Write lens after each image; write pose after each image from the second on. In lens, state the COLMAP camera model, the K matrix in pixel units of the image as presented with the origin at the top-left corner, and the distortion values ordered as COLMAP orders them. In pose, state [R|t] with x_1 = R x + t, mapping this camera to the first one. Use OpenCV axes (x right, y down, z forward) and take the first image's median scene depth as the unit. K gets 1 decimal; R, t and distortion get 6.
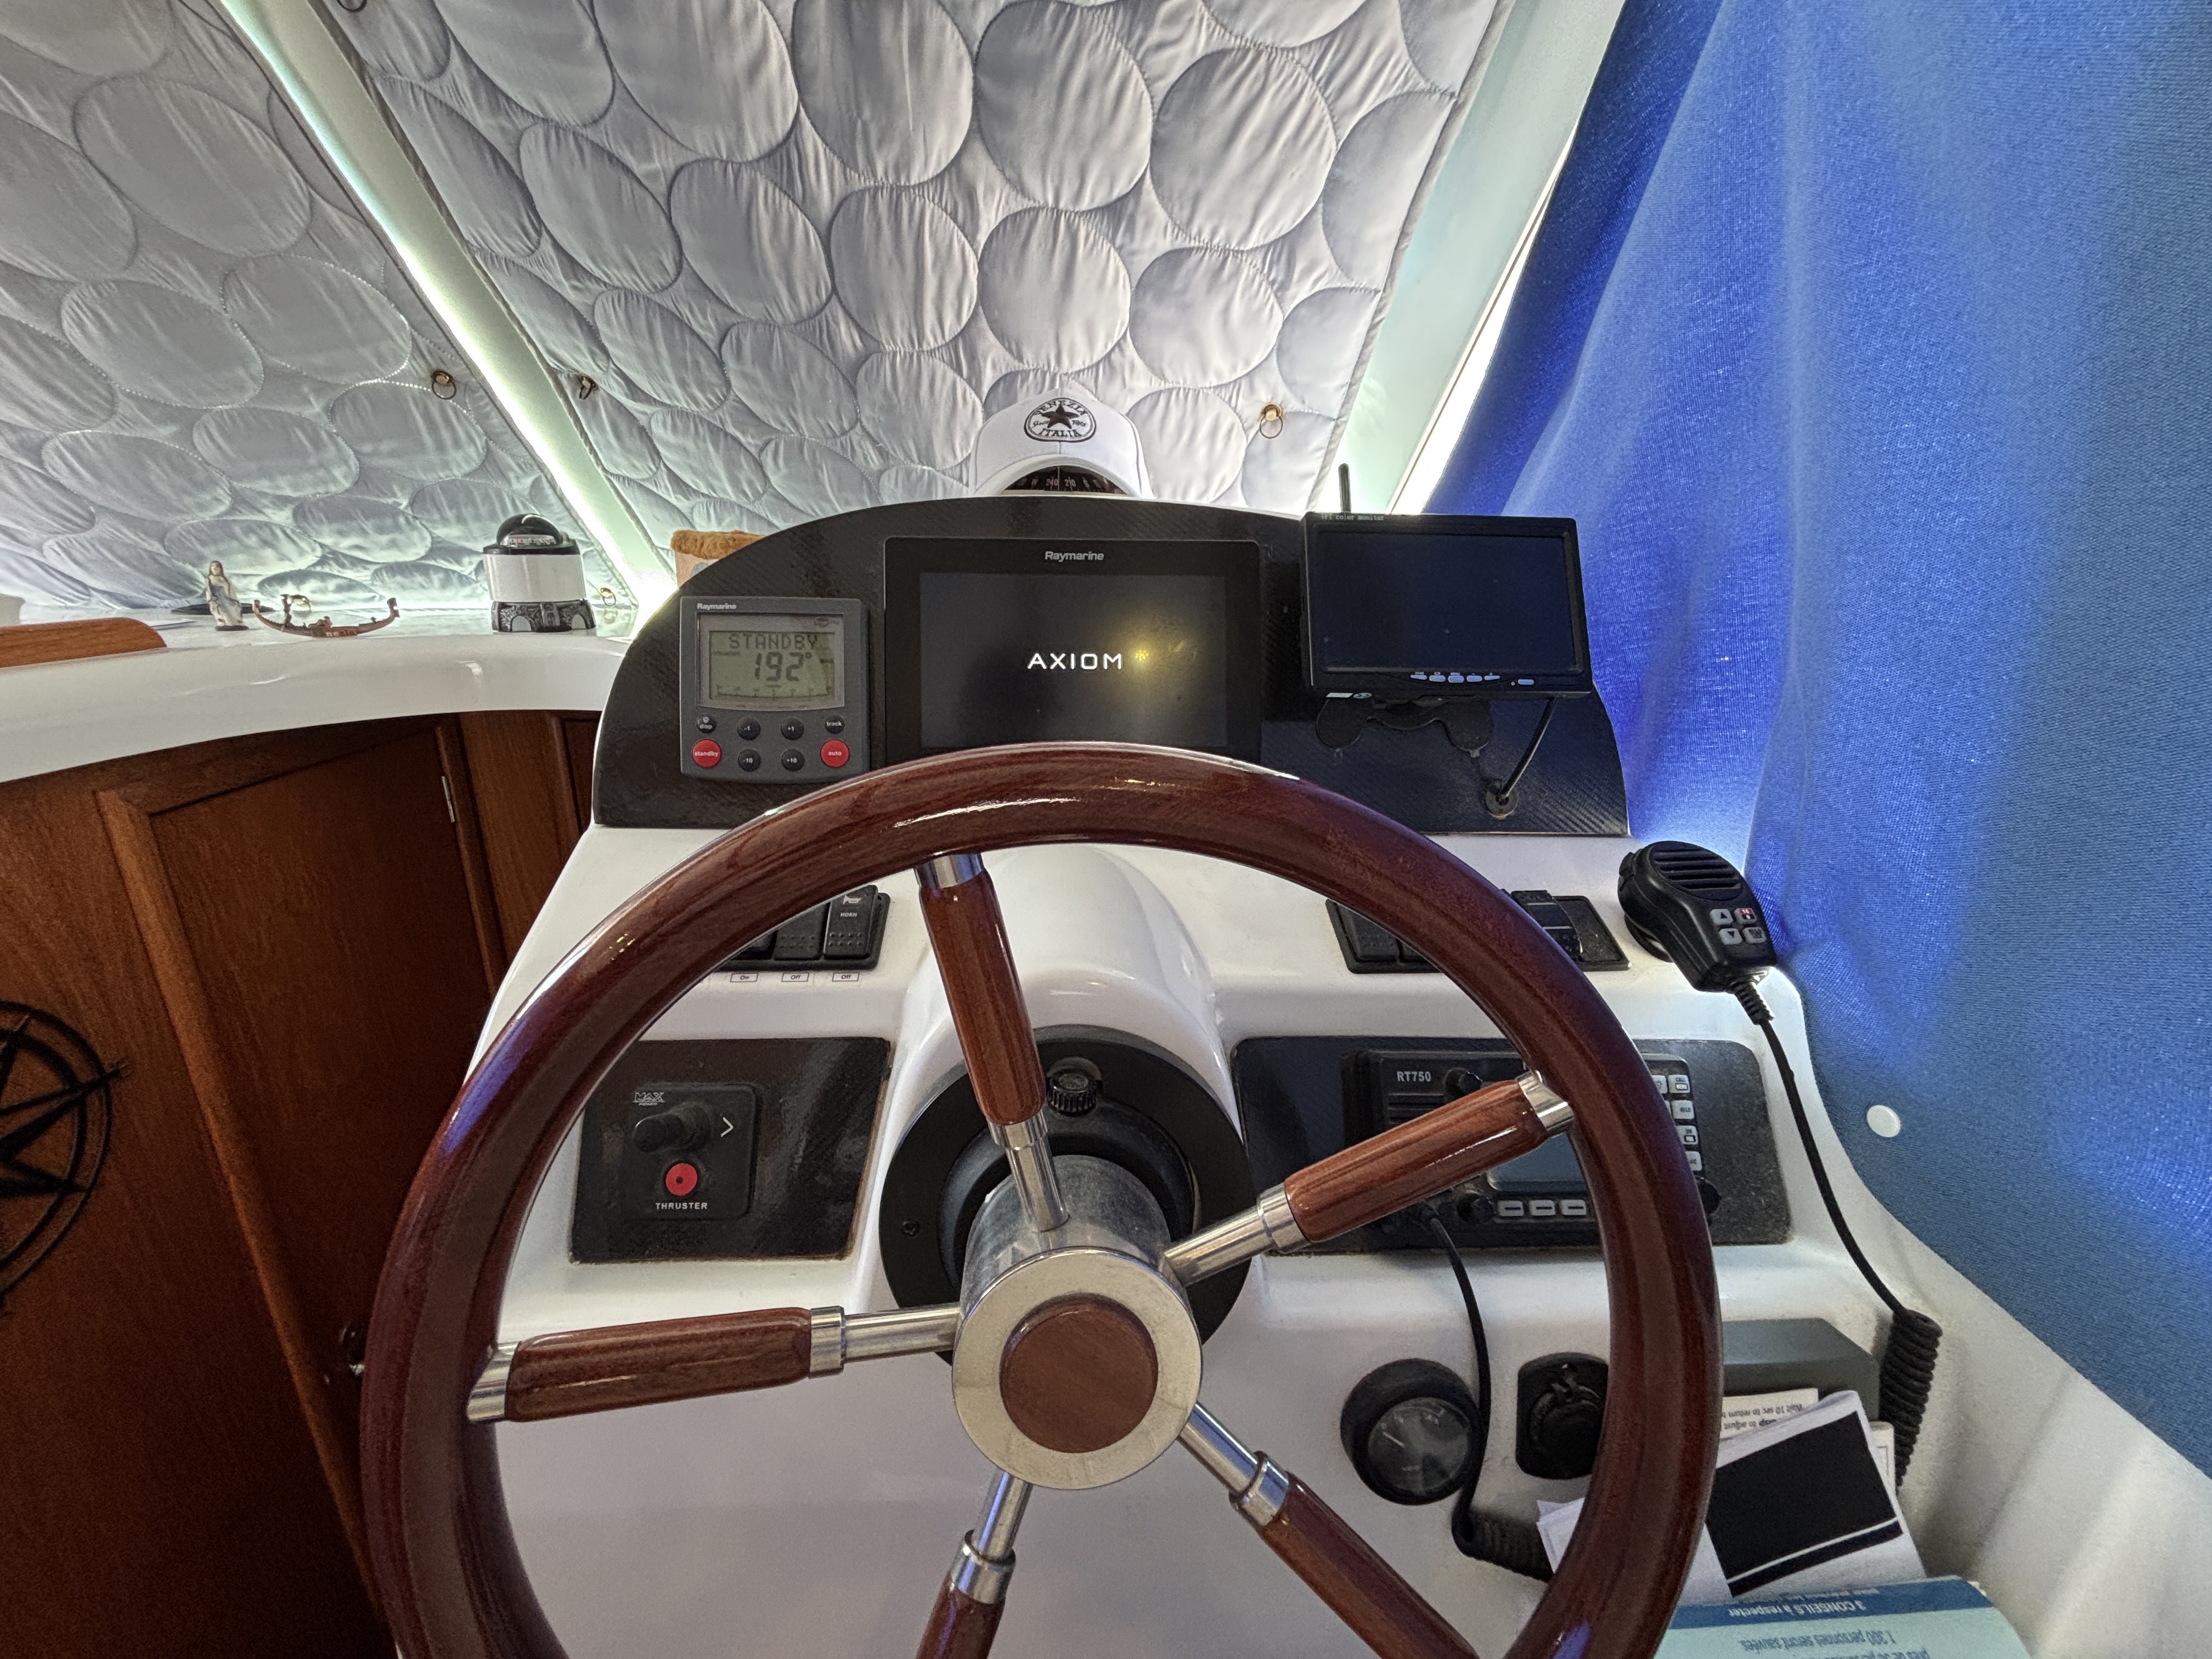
lens RADIAL K [[893.3, 0, 1103.8], [0, 893.3, 828.6], [0, 0, 1]] dist [0.001504, 0.000551]
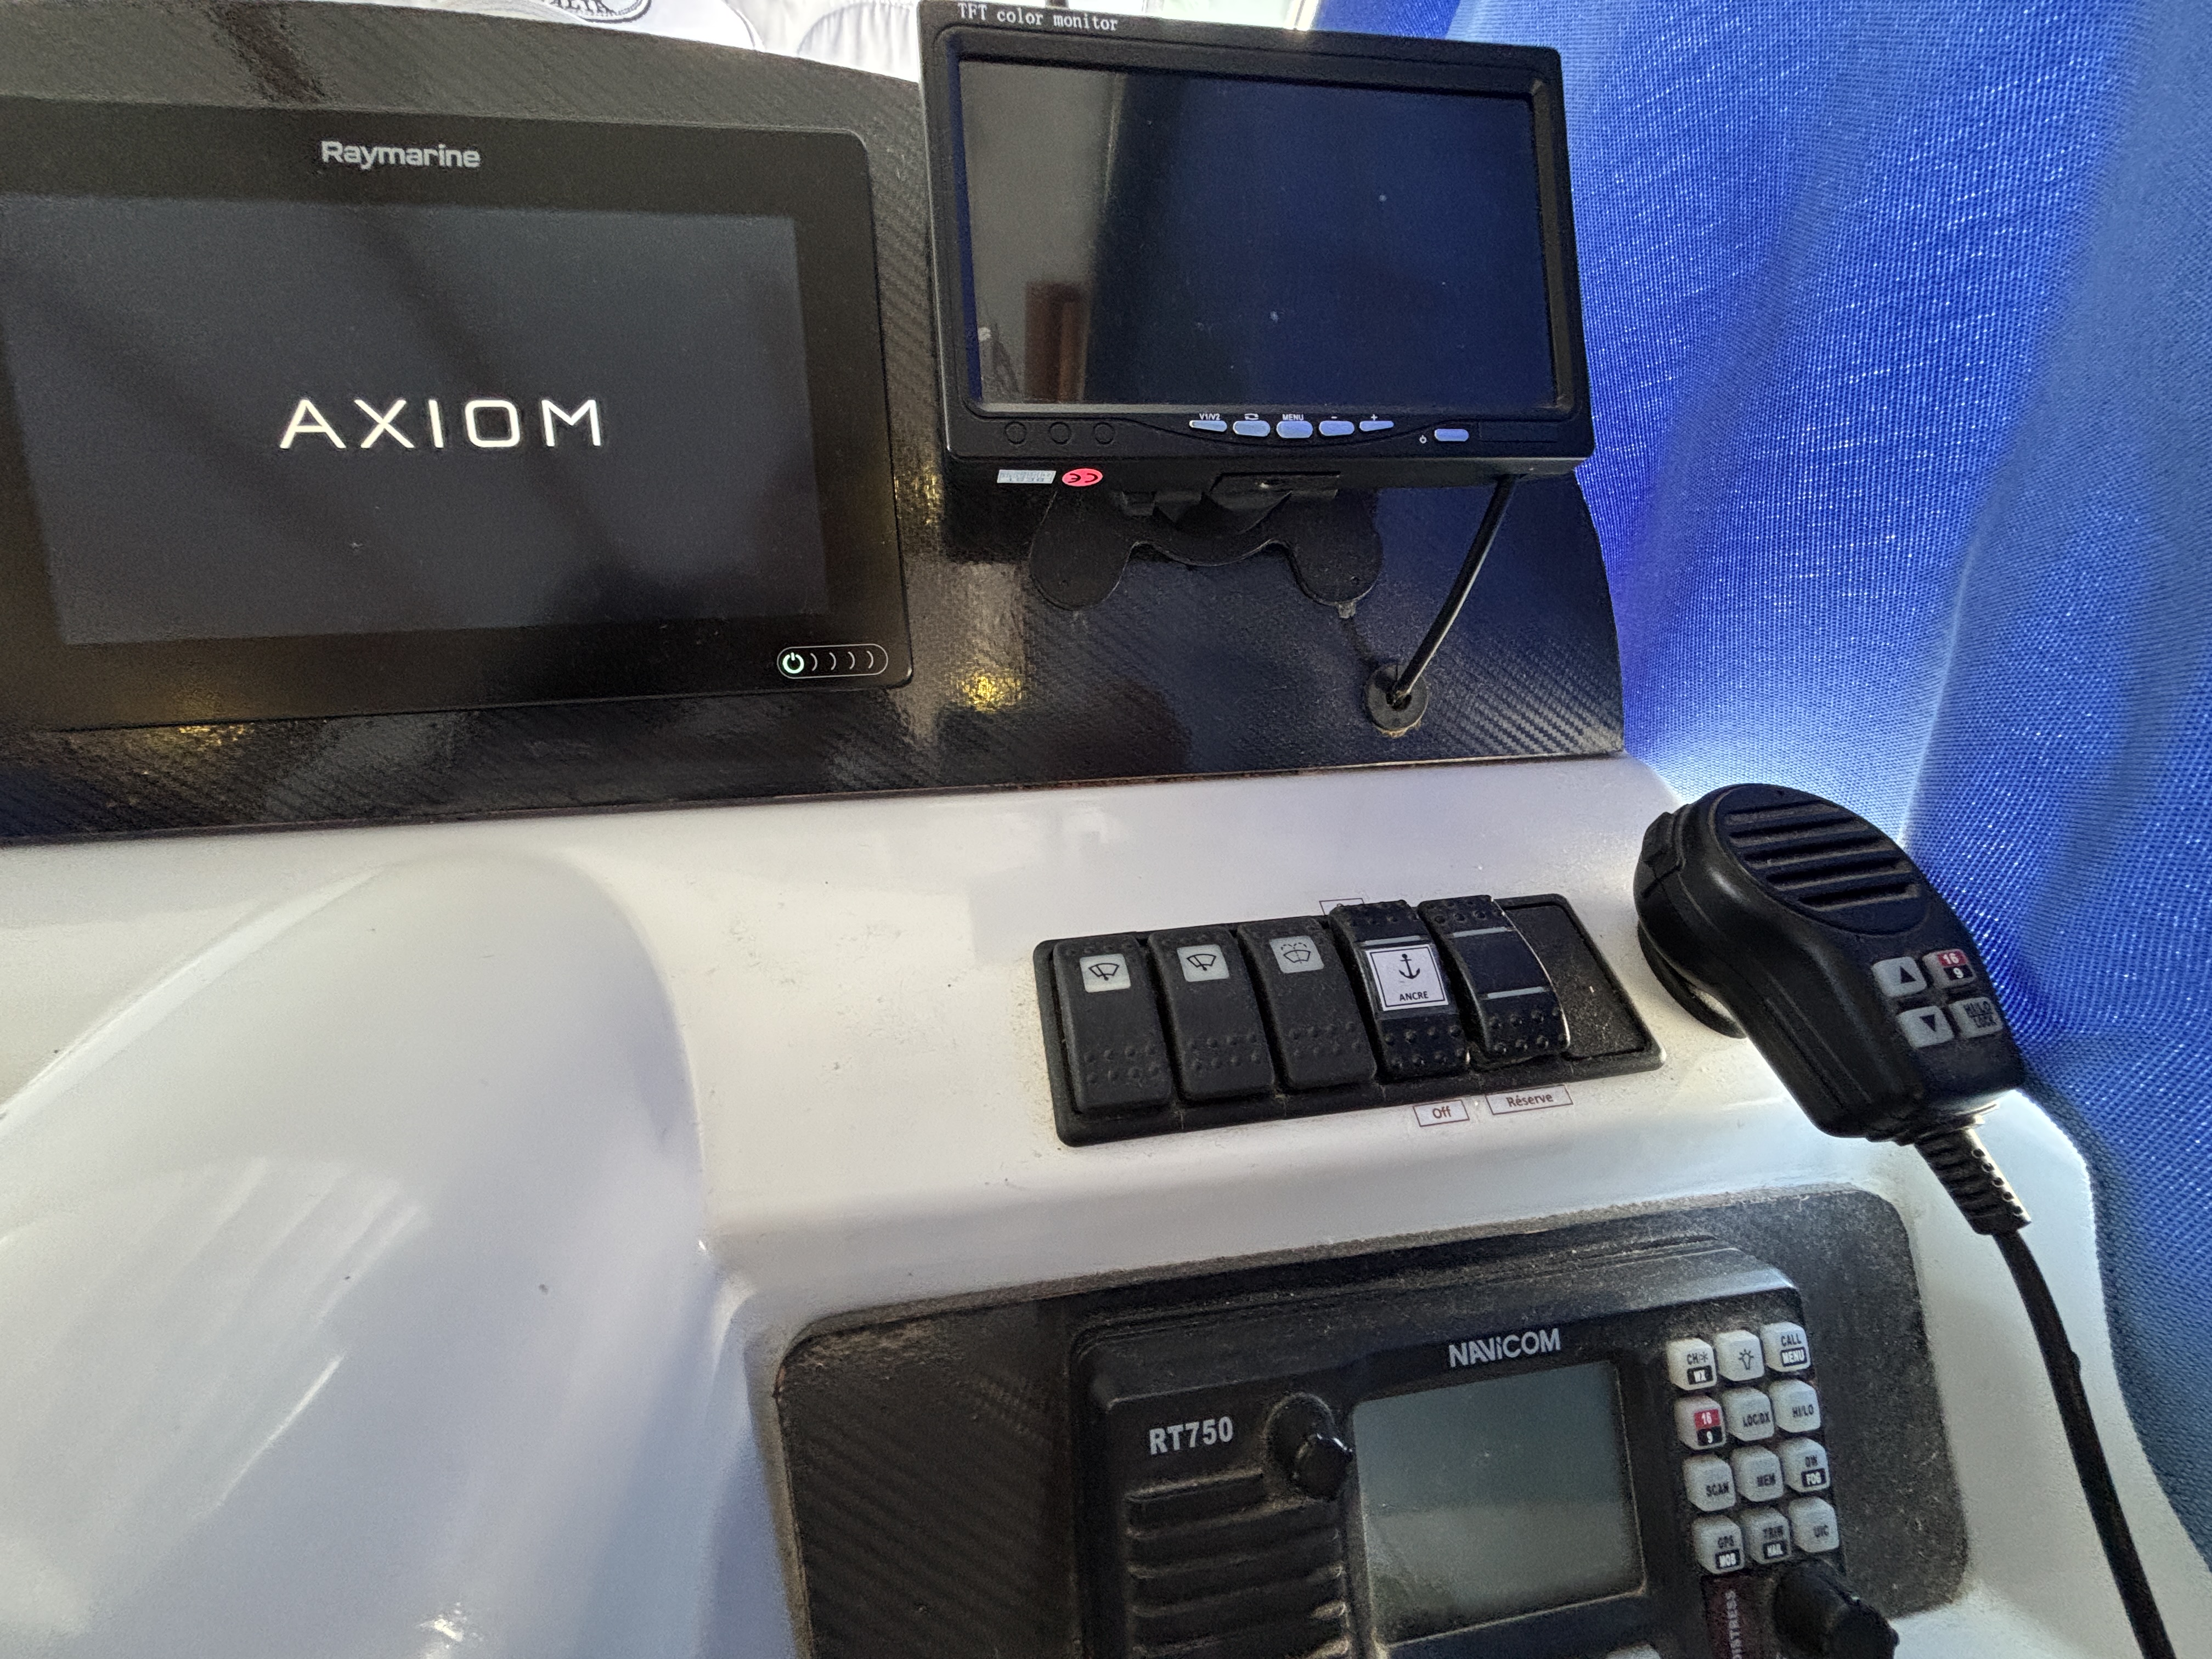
lens RADIAL K [[893.3, 0, 1097.1], [0, 893.3, 827.9], [0, 0, 1]] dist [0.001504, 0.000551]
pose [[0.993930, -0.060988, 0.091559, 0.174248], [0.048272, 0.989645, 0.135177, -0.029355], [-0.098855, -0.129937, 0.986582, 0.393931]]
